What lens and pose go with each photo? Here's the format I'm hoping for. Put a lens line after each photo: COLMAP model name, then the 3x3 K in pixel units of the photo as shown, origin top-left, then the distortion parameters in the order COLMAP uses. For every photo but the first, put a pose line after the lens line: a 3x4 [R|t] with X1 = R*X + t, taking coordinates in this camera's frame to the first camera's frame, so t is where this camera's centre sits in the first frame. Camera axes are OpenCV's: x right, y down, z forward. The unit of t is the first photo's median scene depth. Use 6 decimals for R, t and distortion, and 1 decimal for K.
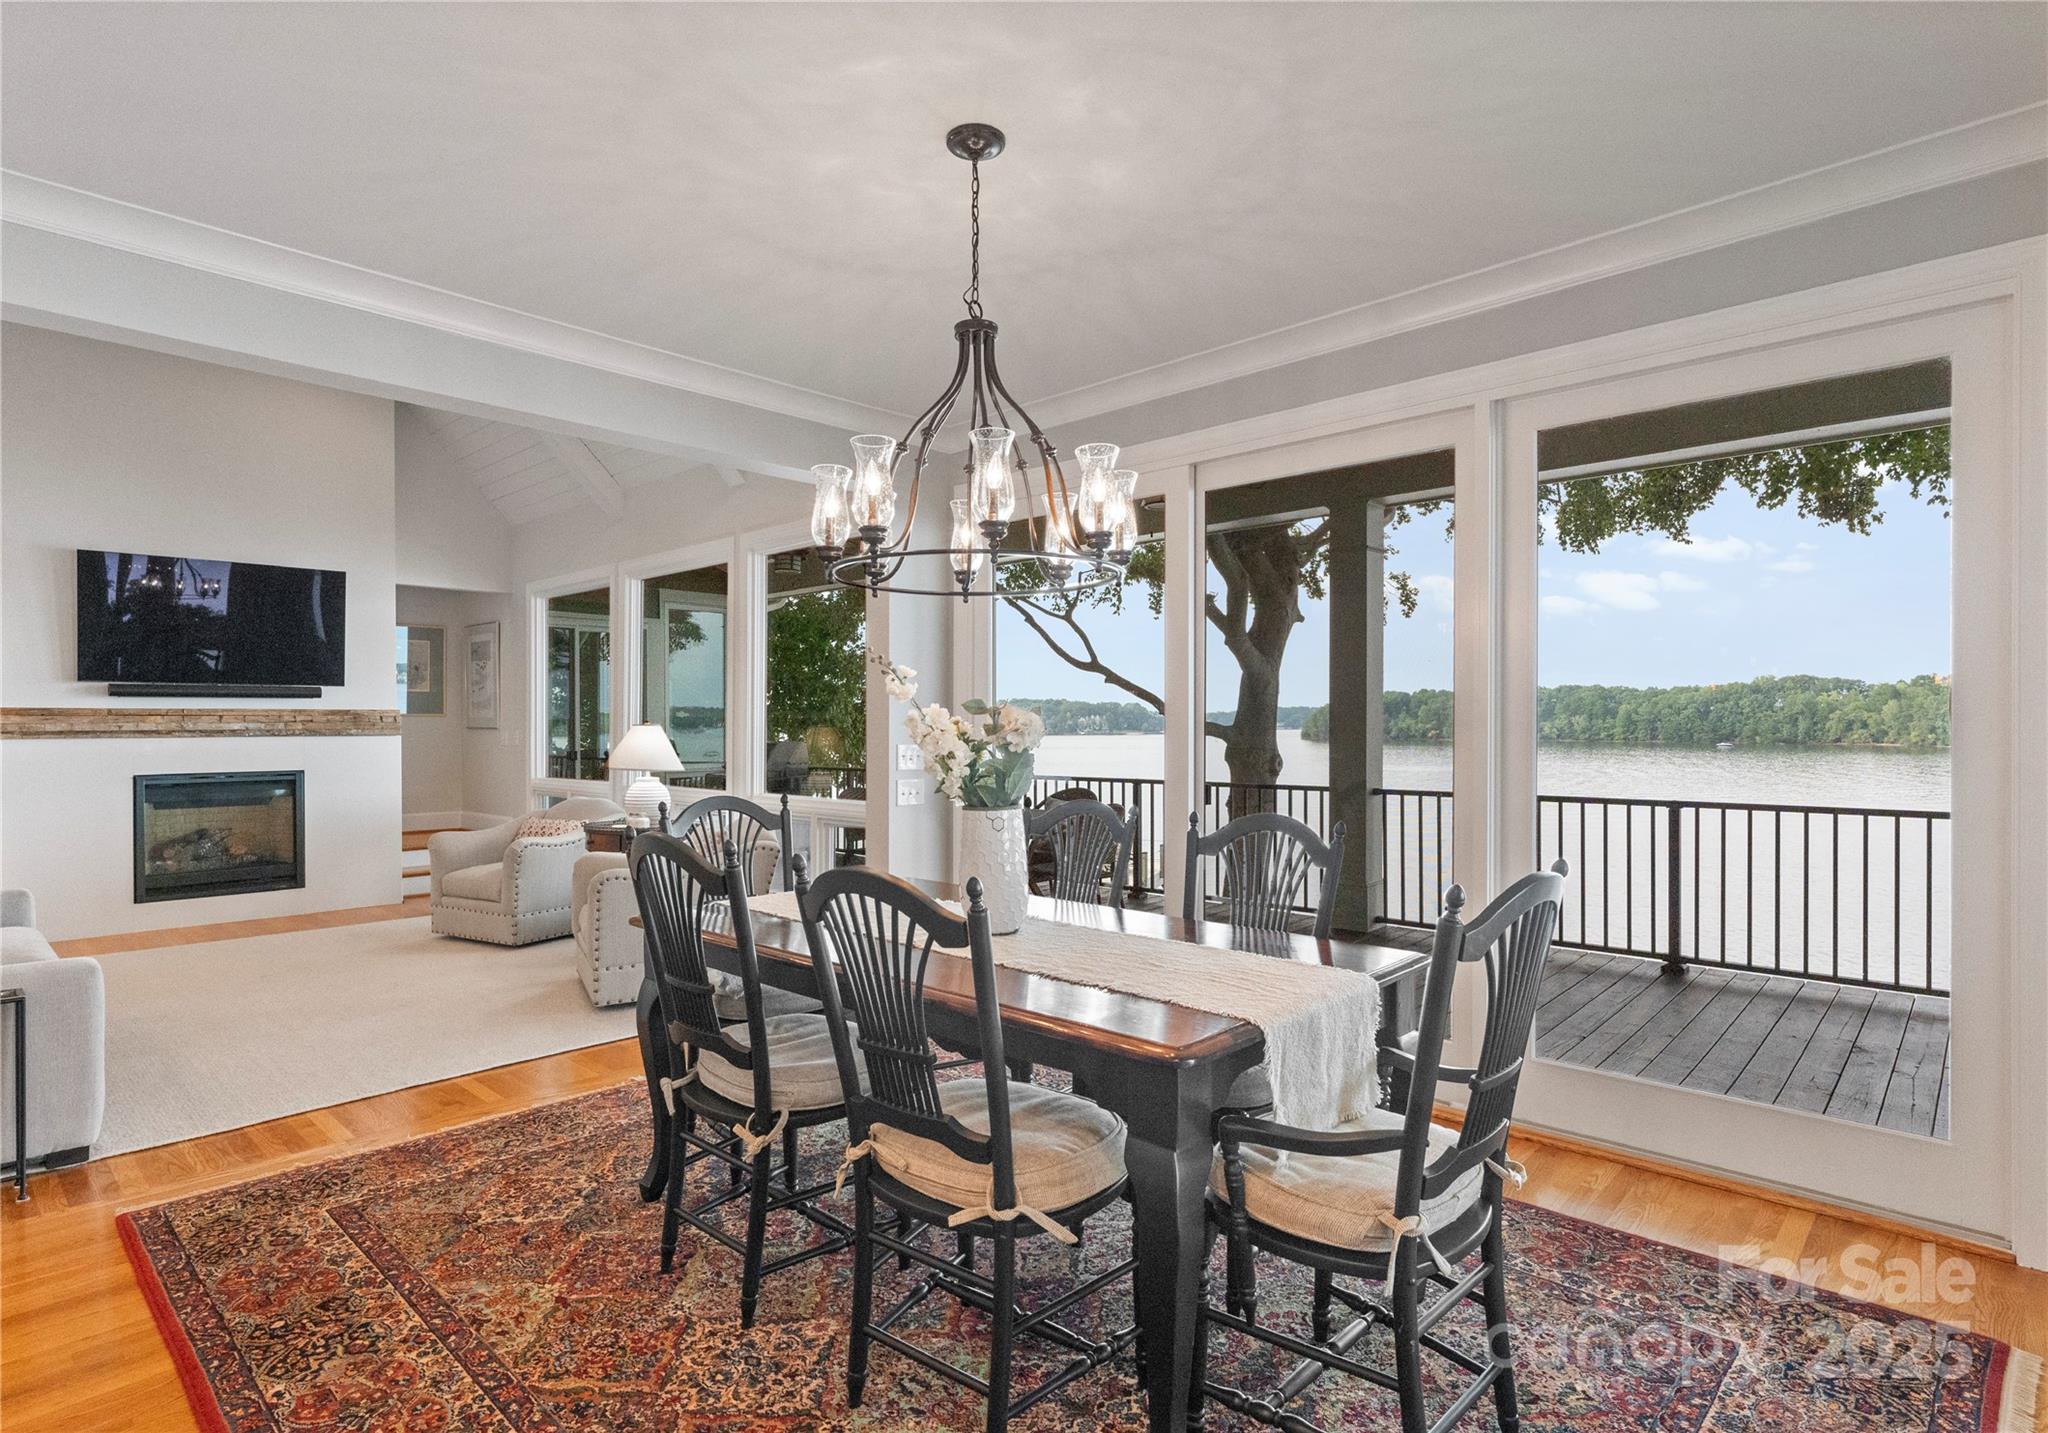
lens RADIAL K [[1061.9, 0, 1020.4], [0, 1061.9, 728.9], [0, 0, 1]] dist [0.000816, 0.000853]
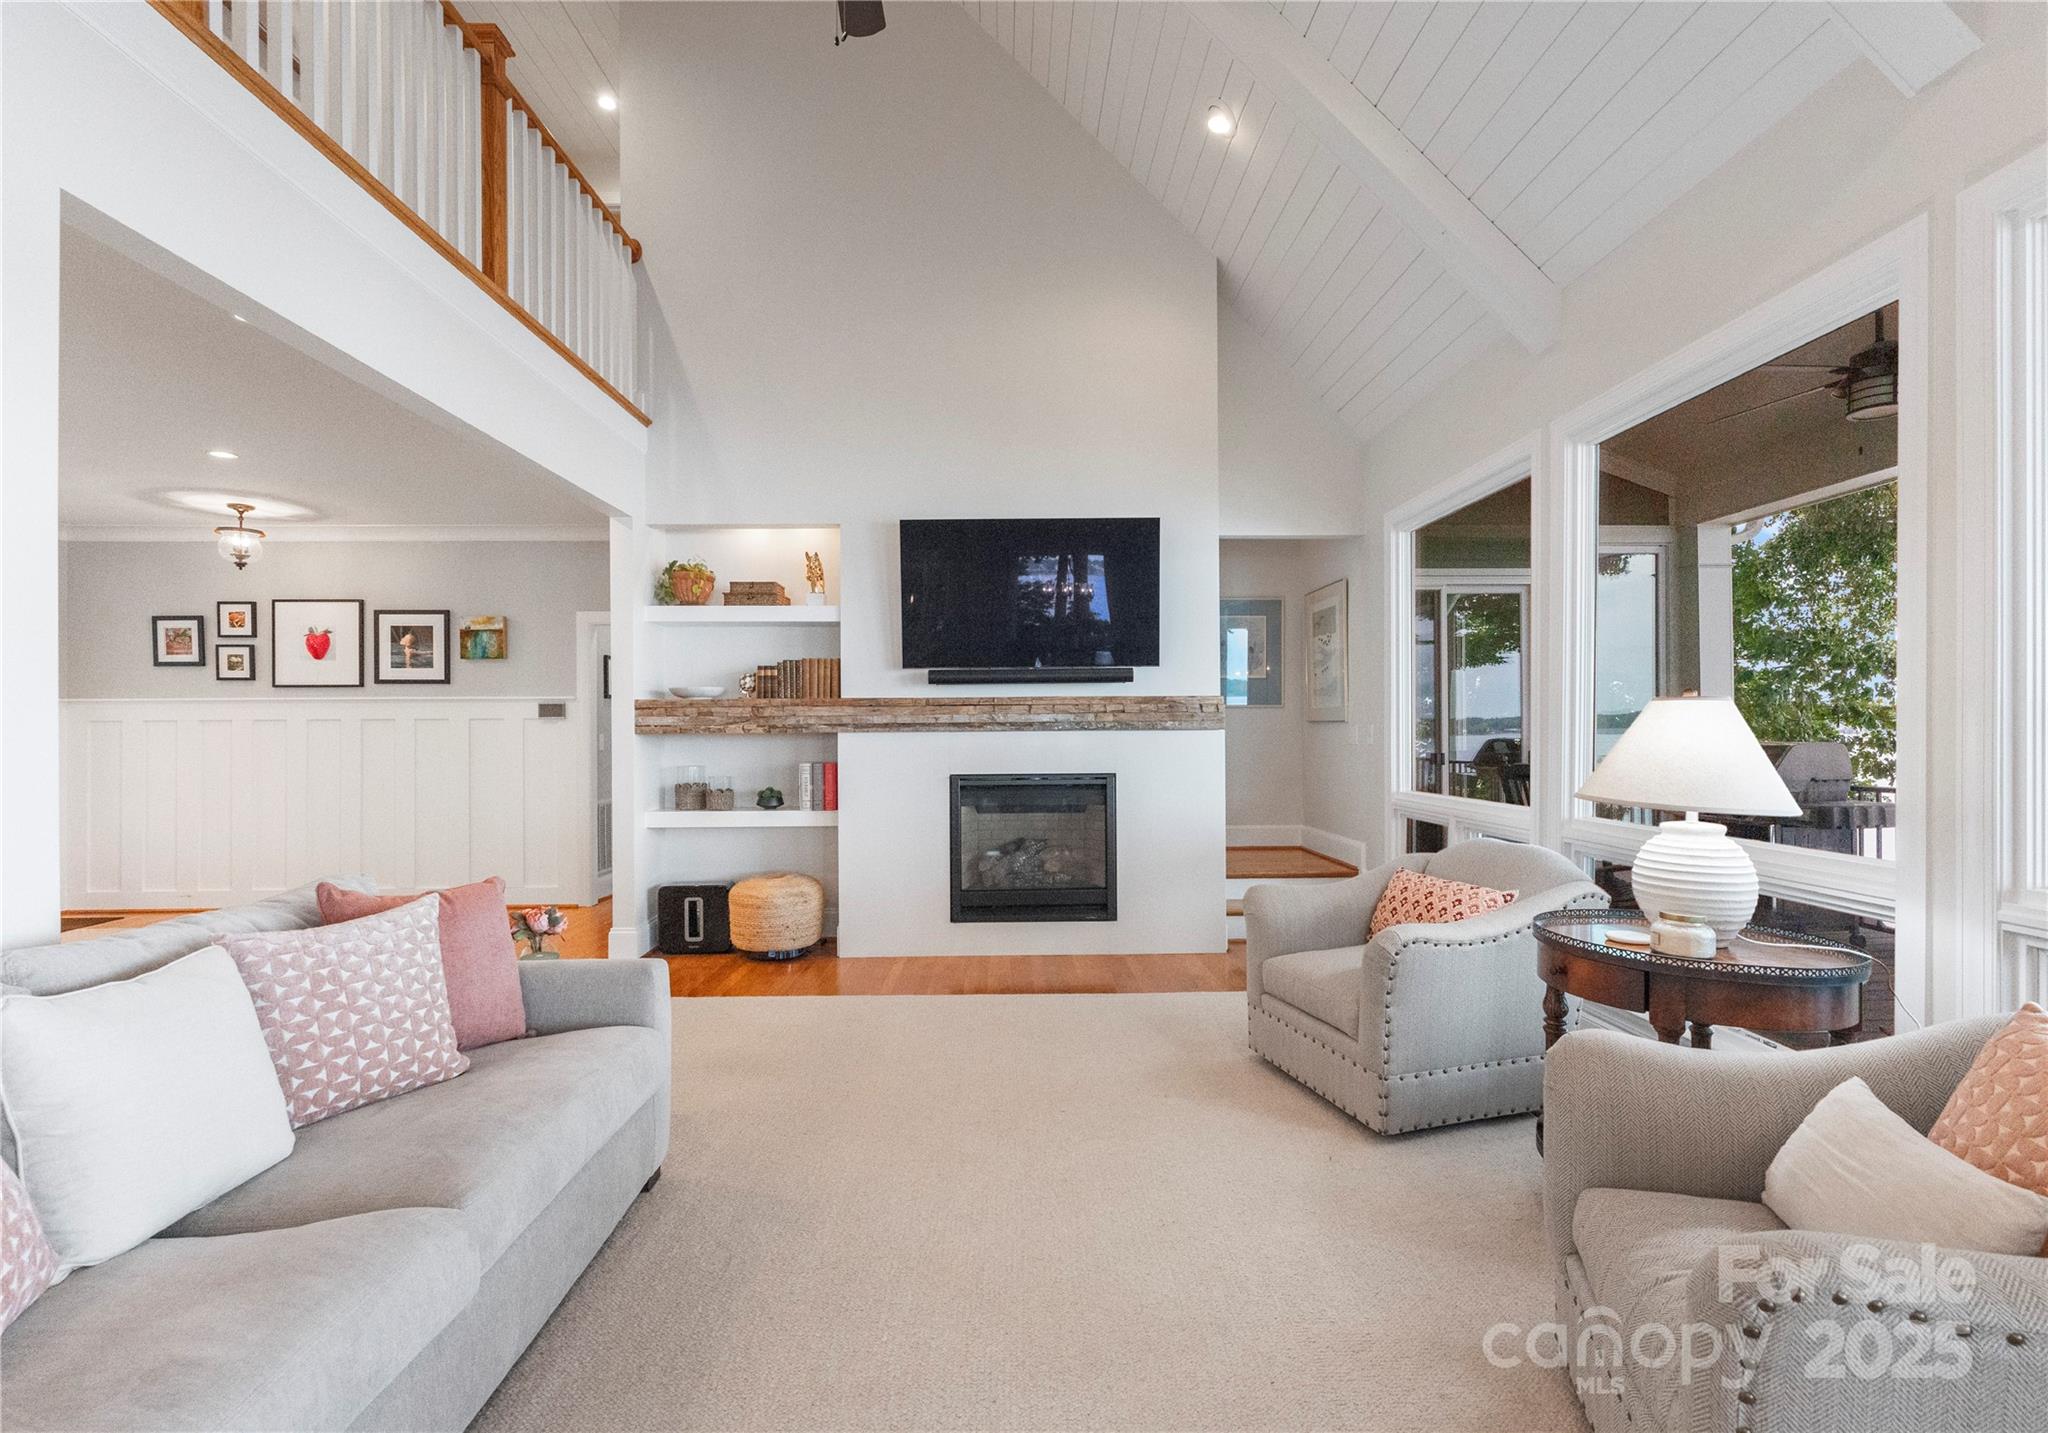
lens RADIAL K [[930.9, 0, 1028.4], [0, 930.9, 727.6], [0, 0, 1]] dist [0.000158, -0.000235]
pose [[0.711396, -0.002174, -0.702788, -0.236520], [0.000547, 0.999997, -0.002539, 0.006717], [0.702792, 0.001422, 0.711394, 0.468916]]
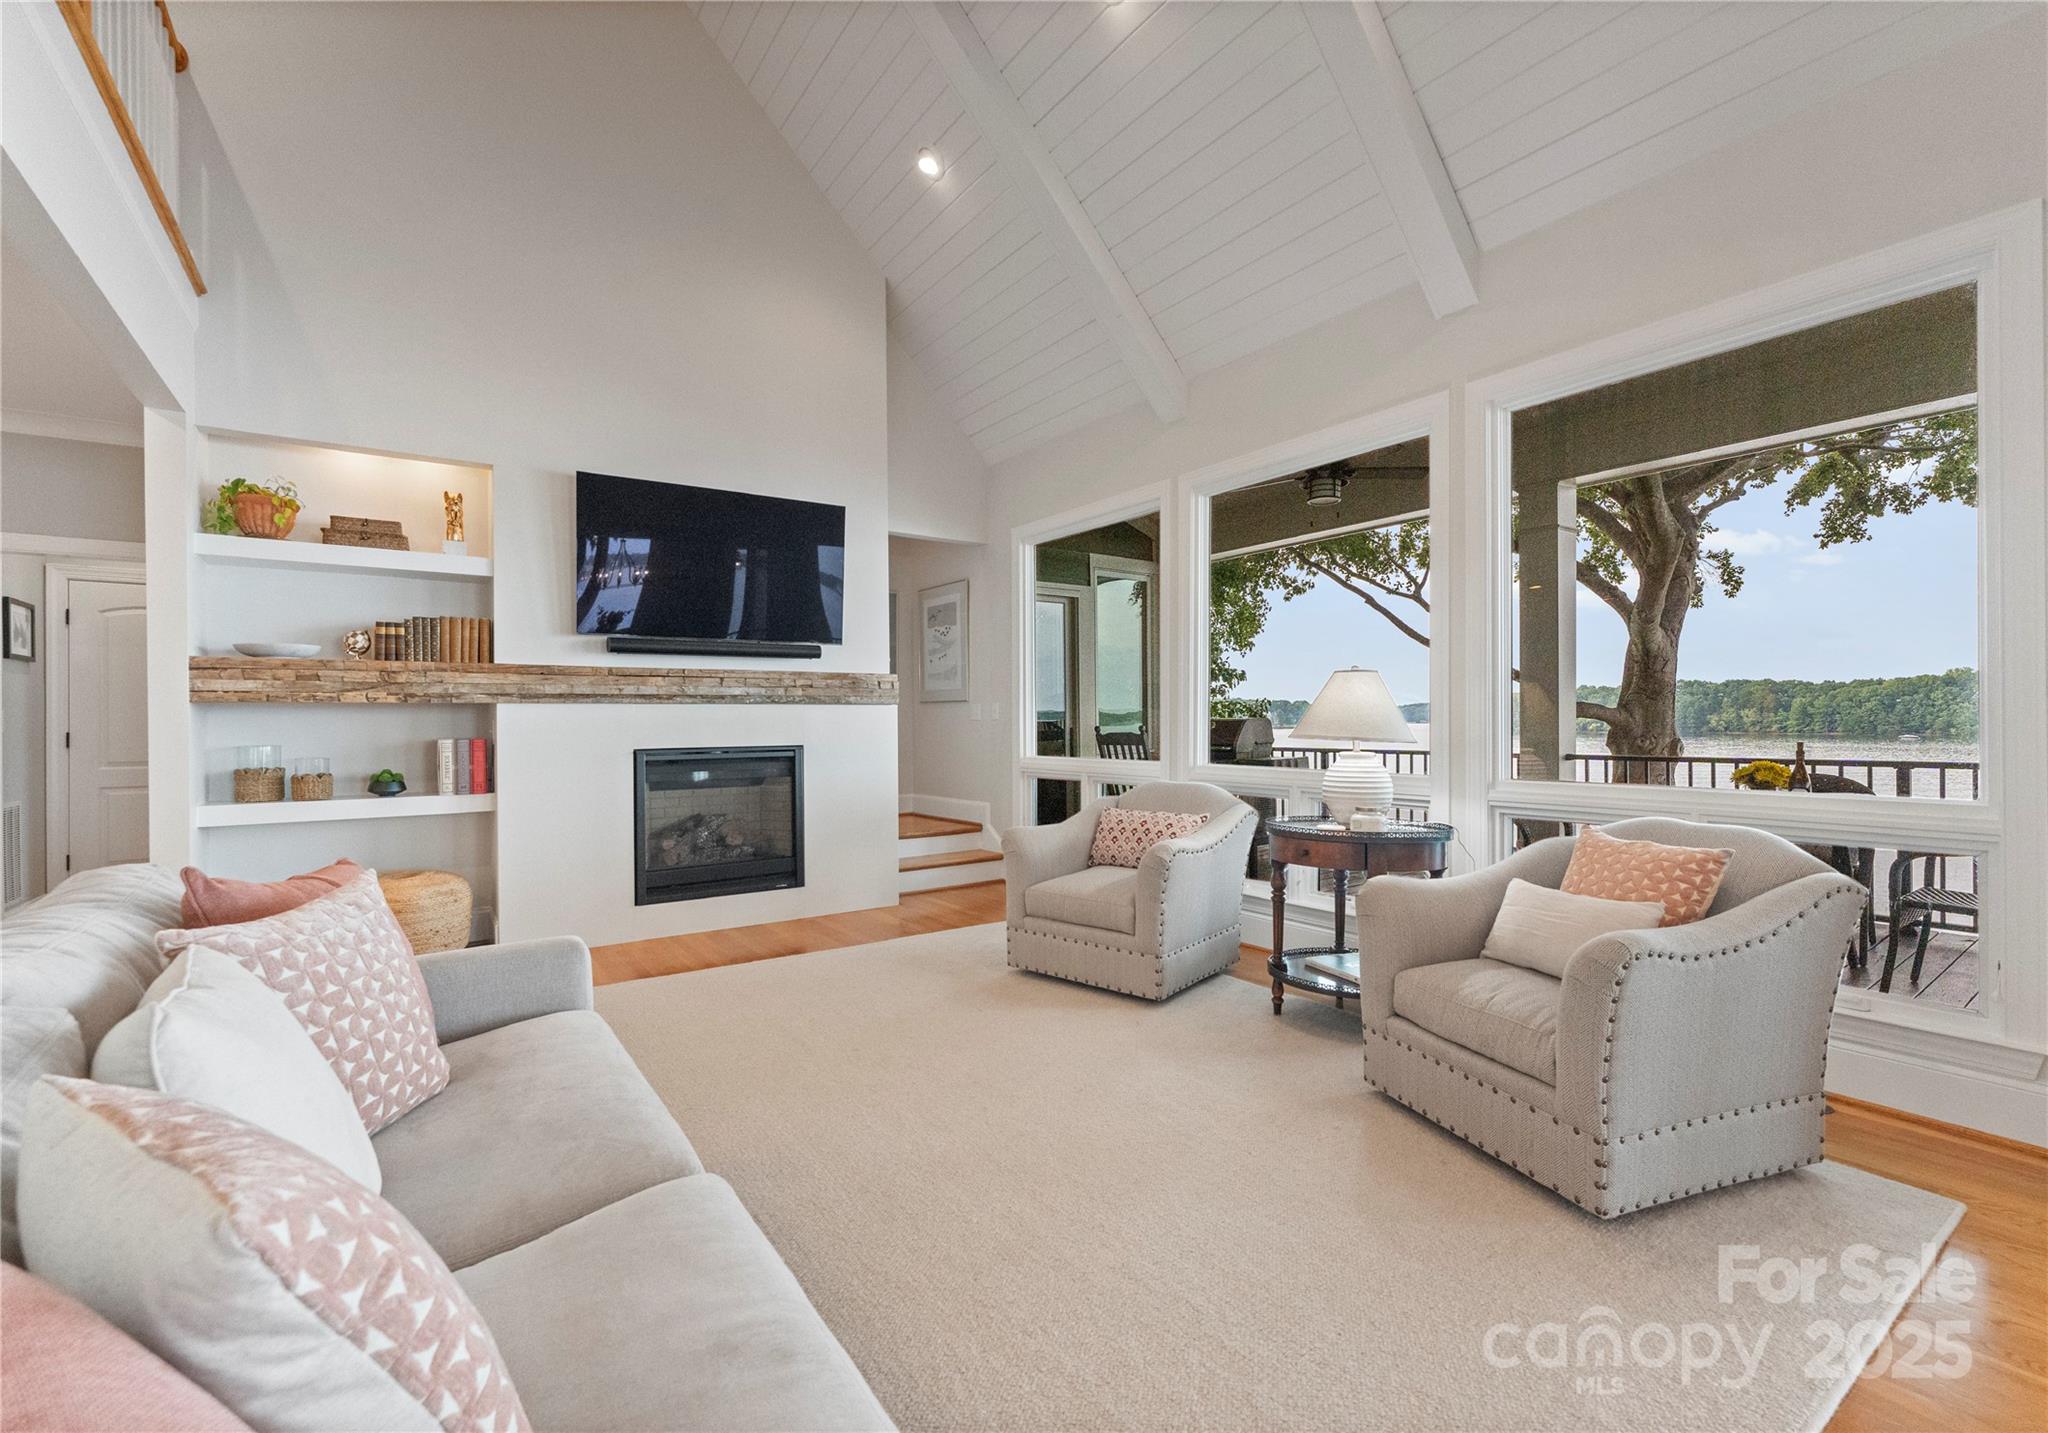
lens RADIAL K [[888.3, 0, 1021.7], [0, 888.3, 723.7], [0, 0, 1]] dist [-0.000959, -0.000457]
pose [[0.981357, -0.002937, -0.192169, -0.380968], [0.002917, 0.999996, -0.000389, 0.023310], [0.192169, -0.000179, 0.981362, 0.358982]]
